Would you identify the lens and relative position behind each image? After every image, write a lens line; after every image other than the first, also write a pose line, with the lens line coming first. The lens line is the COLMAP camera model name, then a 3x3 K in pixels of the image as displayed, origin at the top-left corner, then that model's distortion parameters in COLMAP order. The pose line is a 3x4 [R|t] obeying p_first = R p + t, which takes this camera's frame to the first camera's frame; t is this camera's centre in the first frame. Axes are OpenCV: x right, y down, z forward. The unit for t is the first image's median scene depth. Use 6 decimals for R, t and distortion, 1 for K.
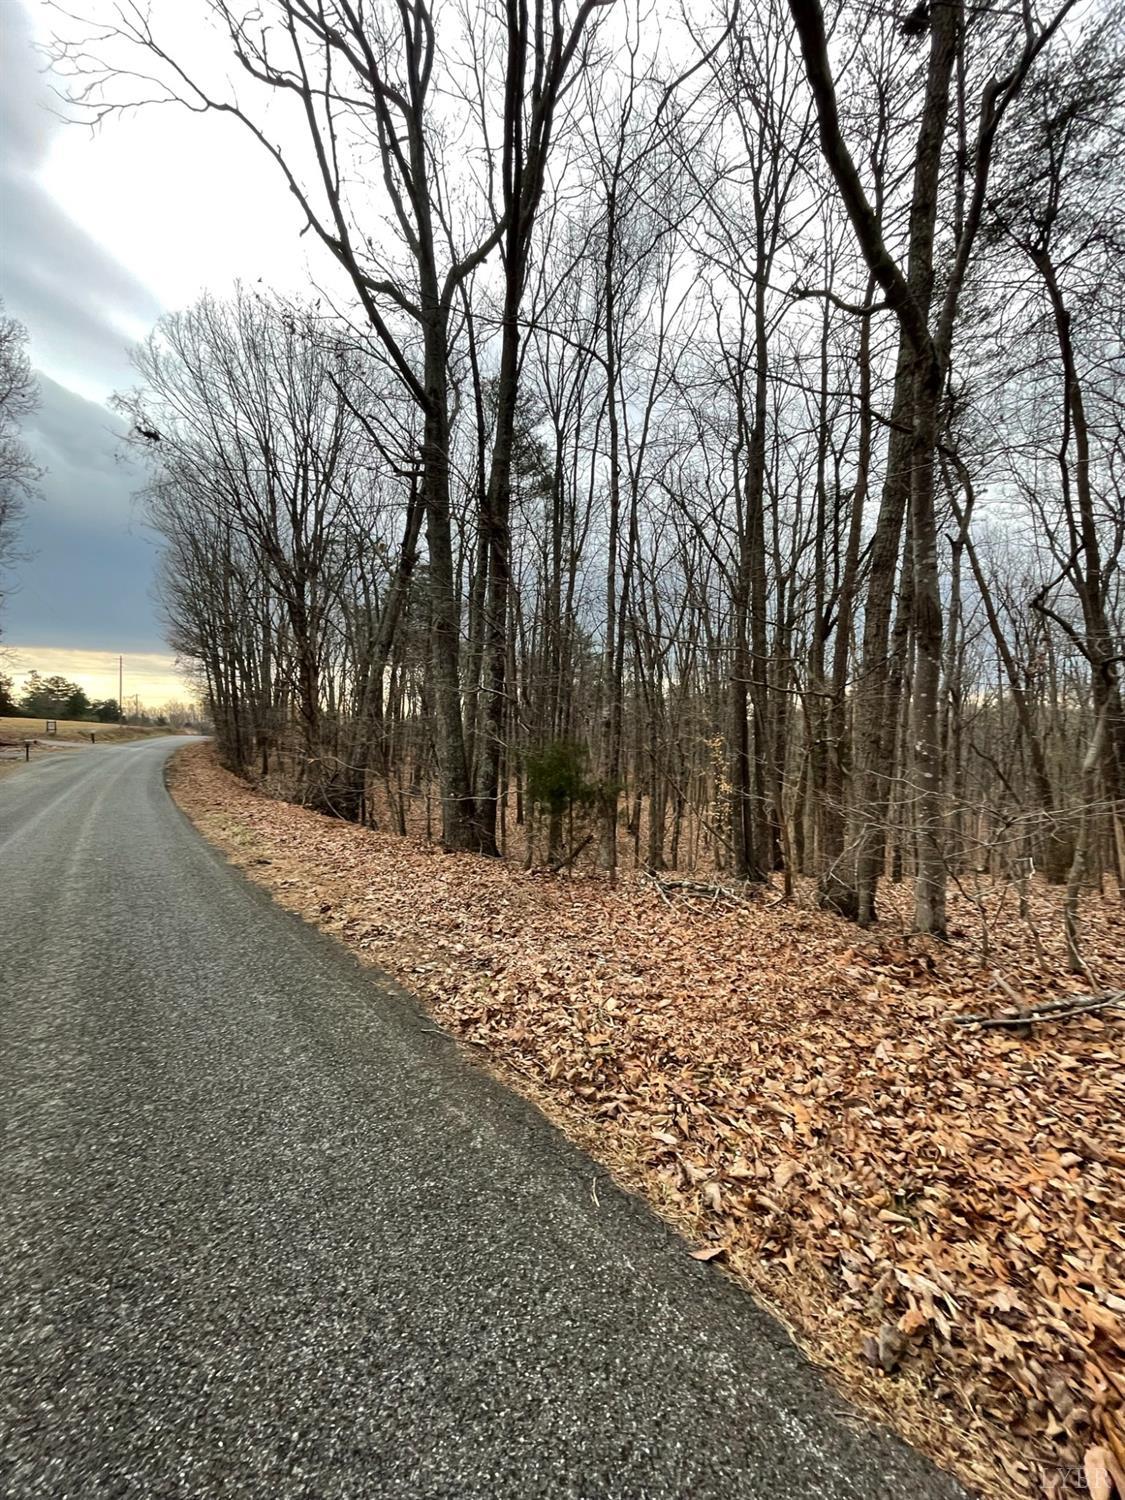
lens RADIAL K [[603.7, 0, 573.4], [0, 603.7, 747.1], [0, 0, 1]] dist [0.002814, 0.000559]
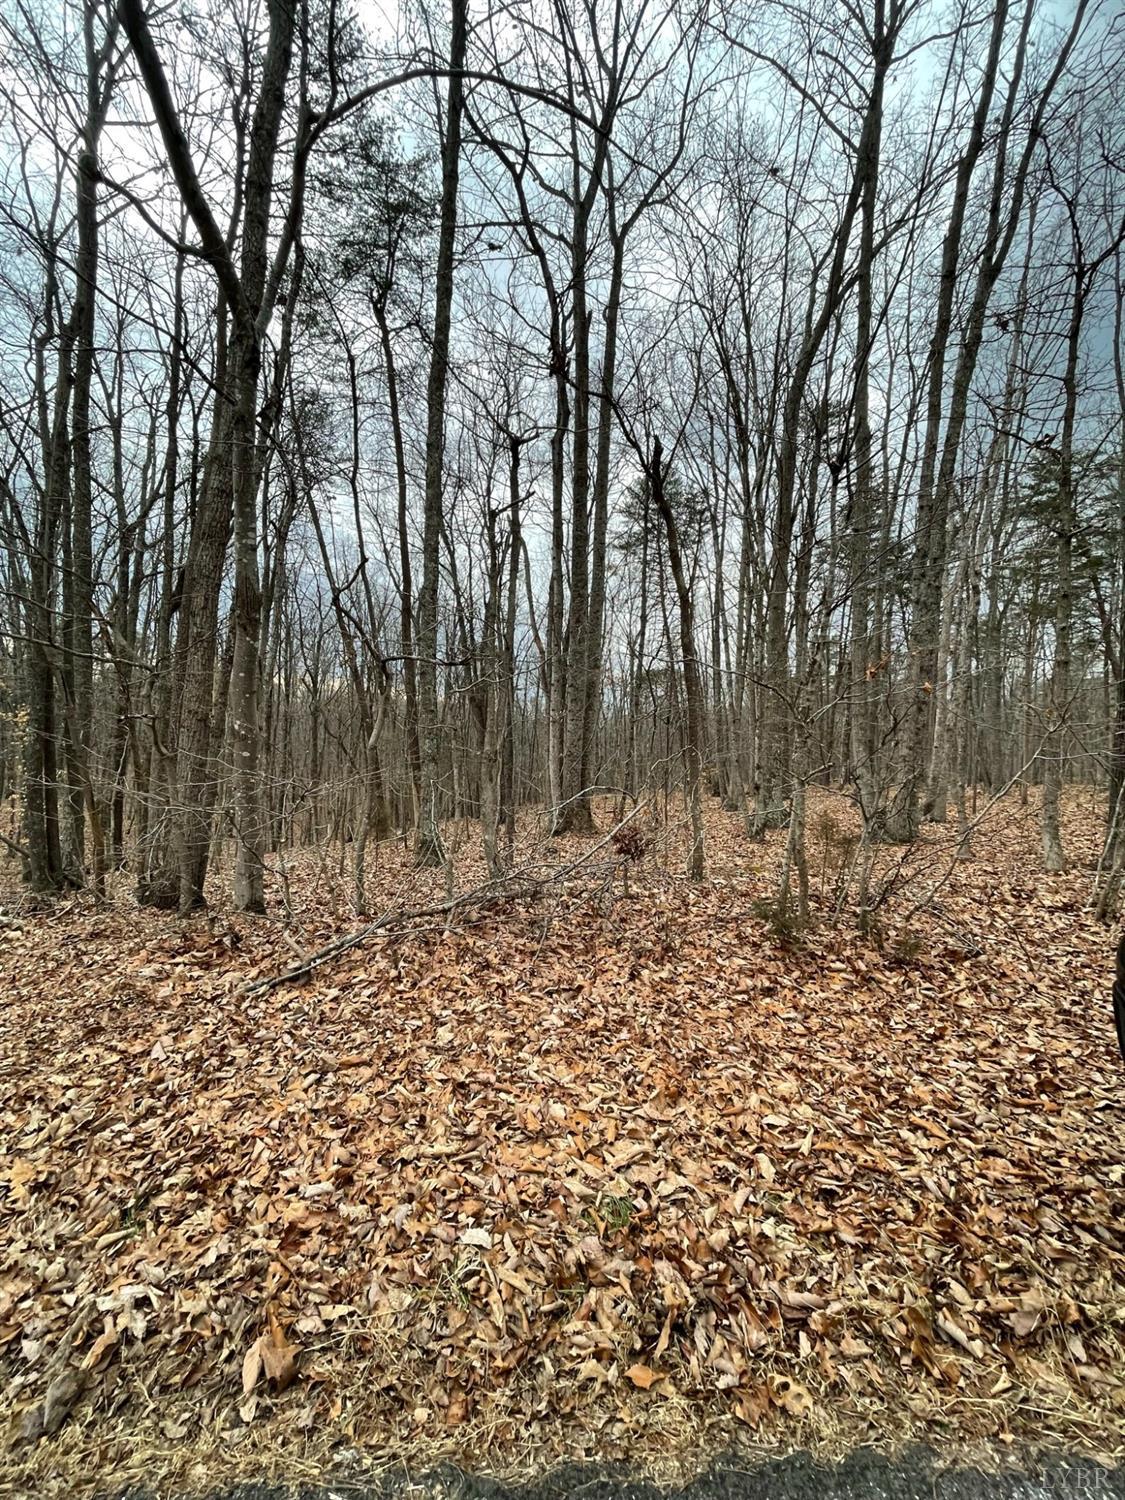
lens RADIAL K [[596.4, 0, 567.1], [0, 596.4, 754.9], [0, 0, 1]] dist [-0.002399, 0.000891]
pose [[0.582524, -0.019181, 0.812587, 0.128619], [-0.019586, 0.999100, 0.037624, -0.003145], [-0.812577, -0.037833, 0.581624, -0.036914]]
